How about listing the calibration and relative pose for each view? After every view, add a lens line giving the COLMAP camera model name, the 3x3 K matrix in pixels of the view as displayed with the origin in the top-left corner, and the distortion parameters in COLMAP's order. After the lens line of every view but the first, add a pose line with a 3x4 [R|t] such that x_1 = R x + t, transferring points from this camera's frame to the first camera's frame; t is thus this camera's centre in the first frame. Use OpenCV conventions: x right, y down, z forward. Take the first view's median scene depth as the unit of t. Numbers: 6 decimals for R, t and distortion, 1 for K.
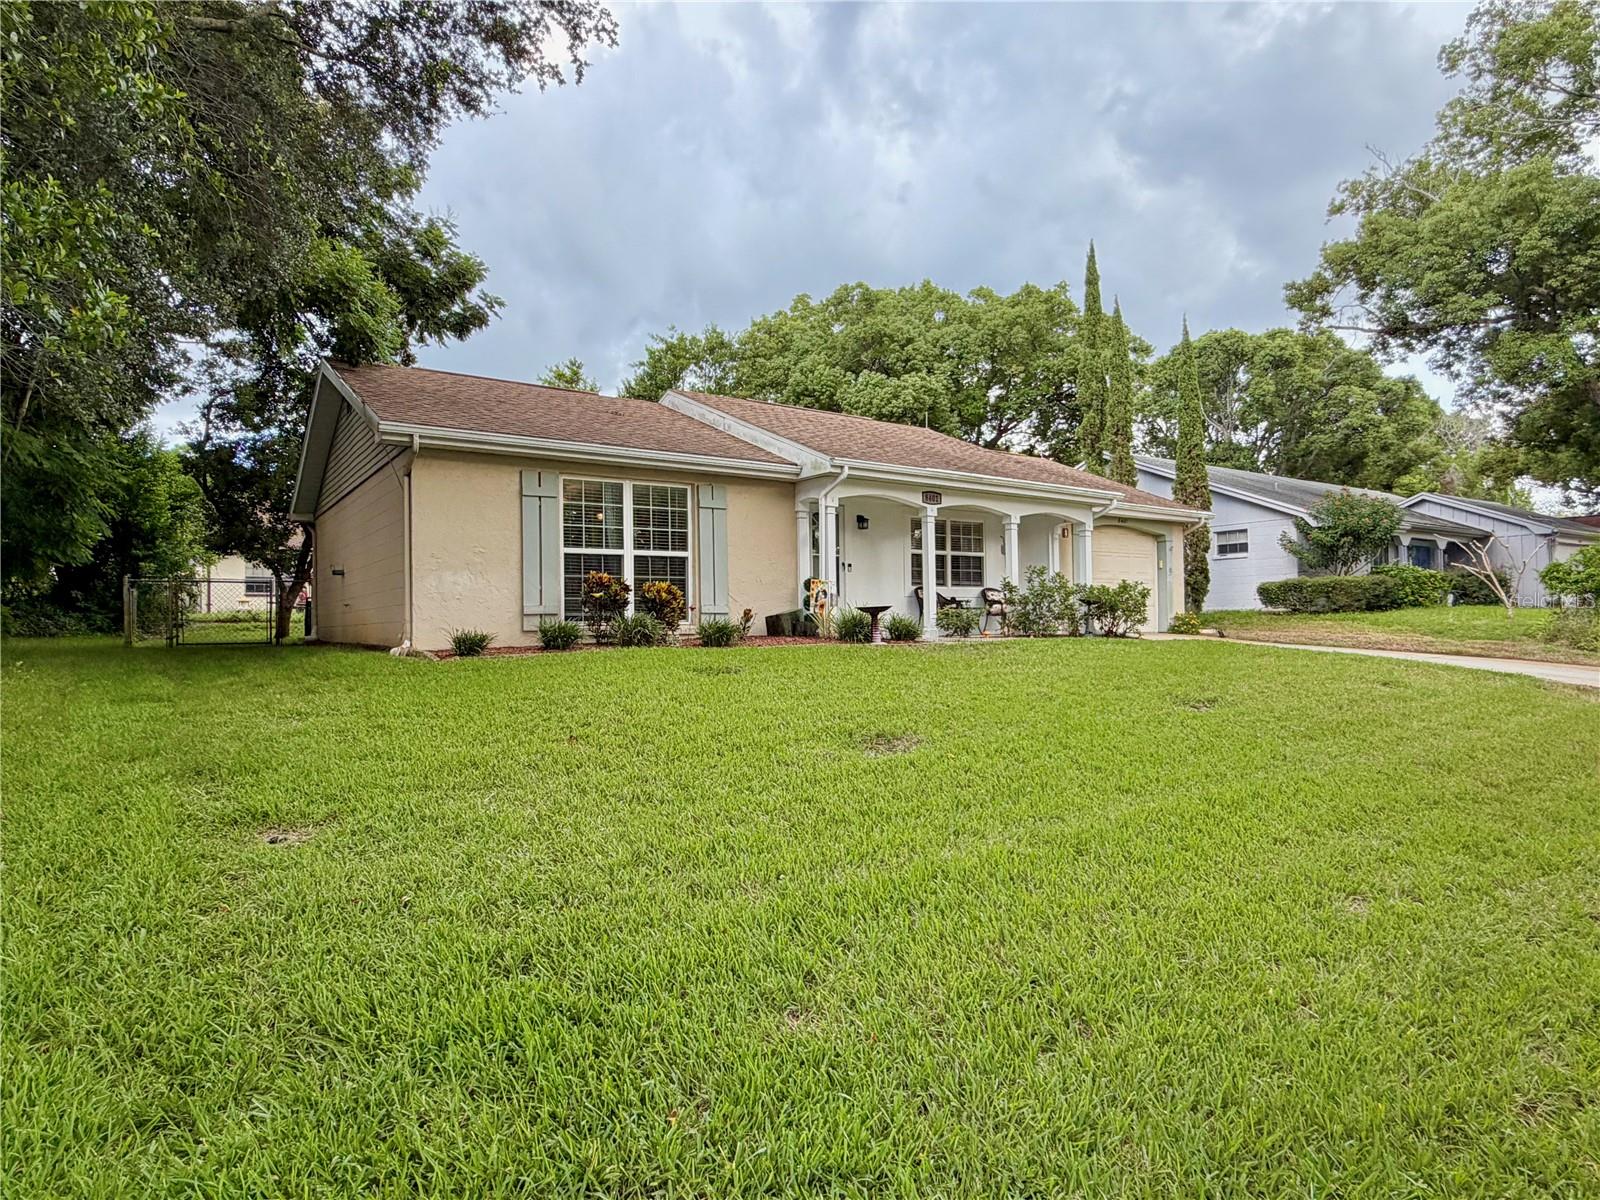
lens RADIAL K [[890.3, 0, 800.0], [0, 890.3, 600.0], [0, 0, 1]] dist [-0.001126, -0.000278]
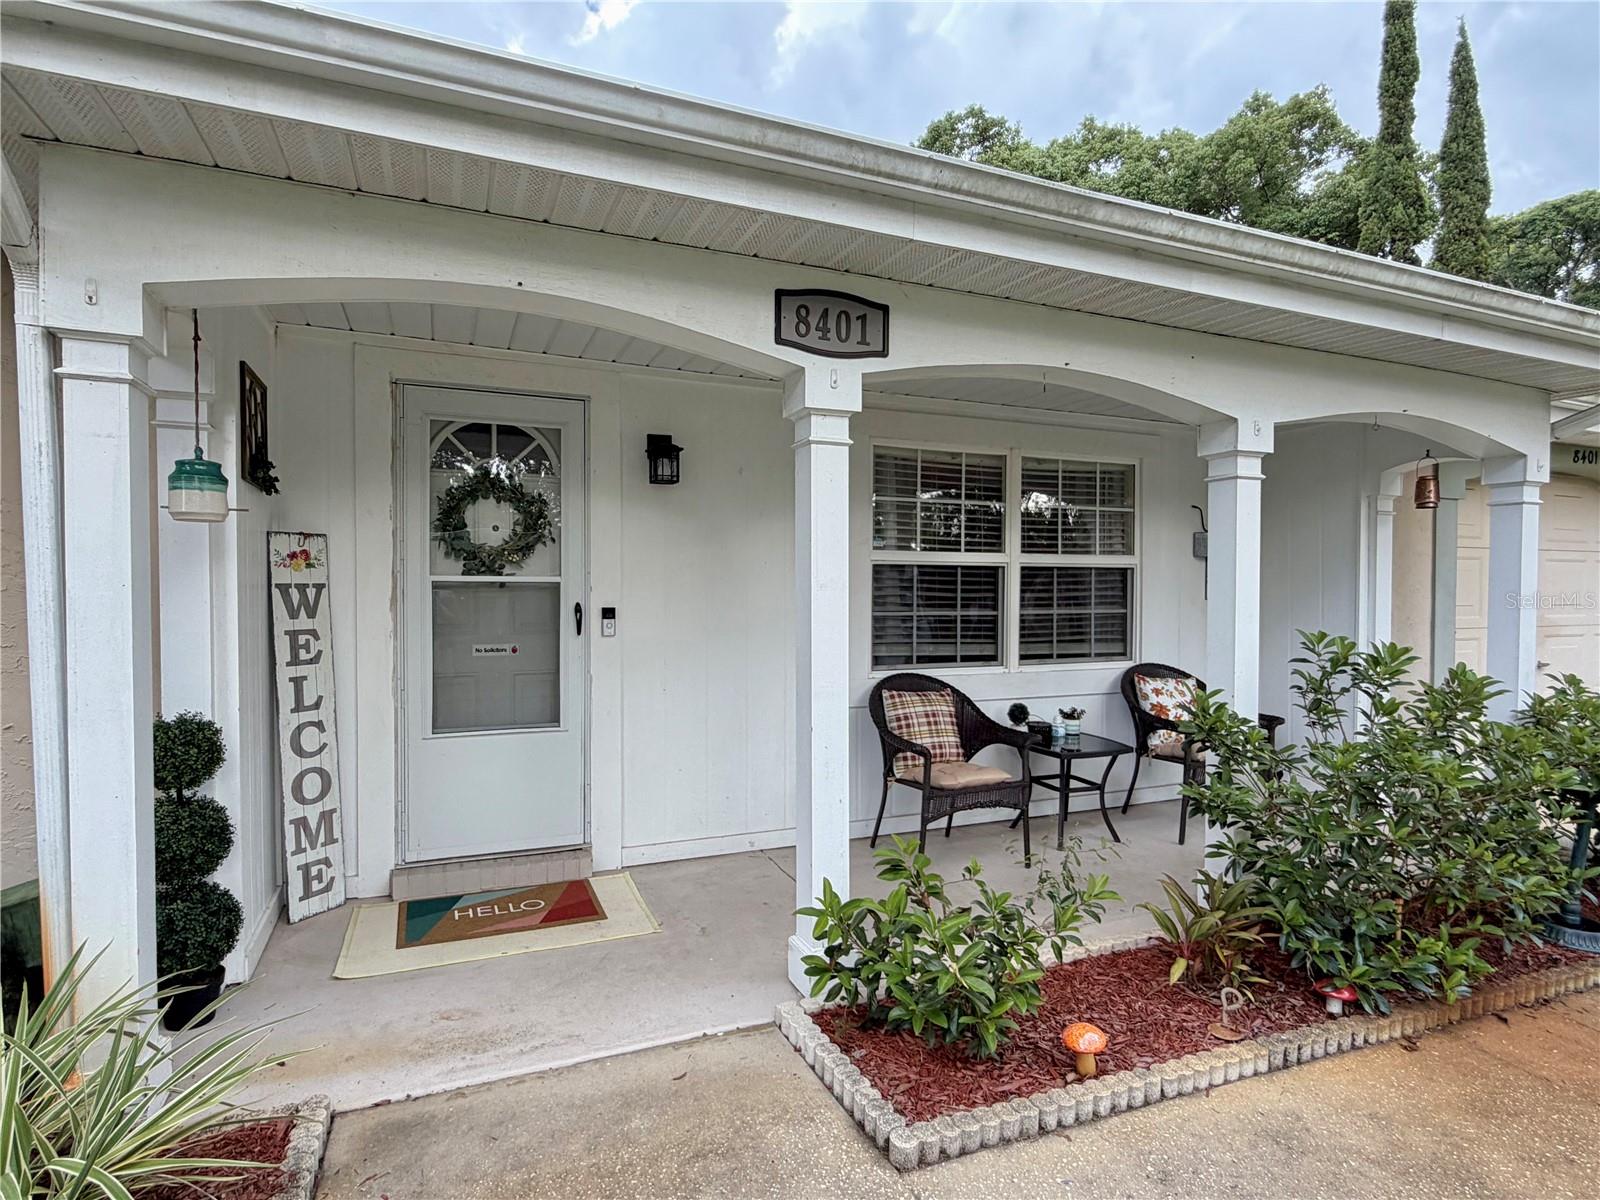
lens RADIAL K [[842.5, 0, 800.0], [0, 842.5, 600.0], [0, 0, 1]] dist [-0.001981, -0.000172]
pose [[0.976039, 0.018676, -0.216793, 0.156782], [-0.009768, 0.999066, 0.042090, -0.049676], [0.217377, -0.038963, 0.975310, 0.683937]]
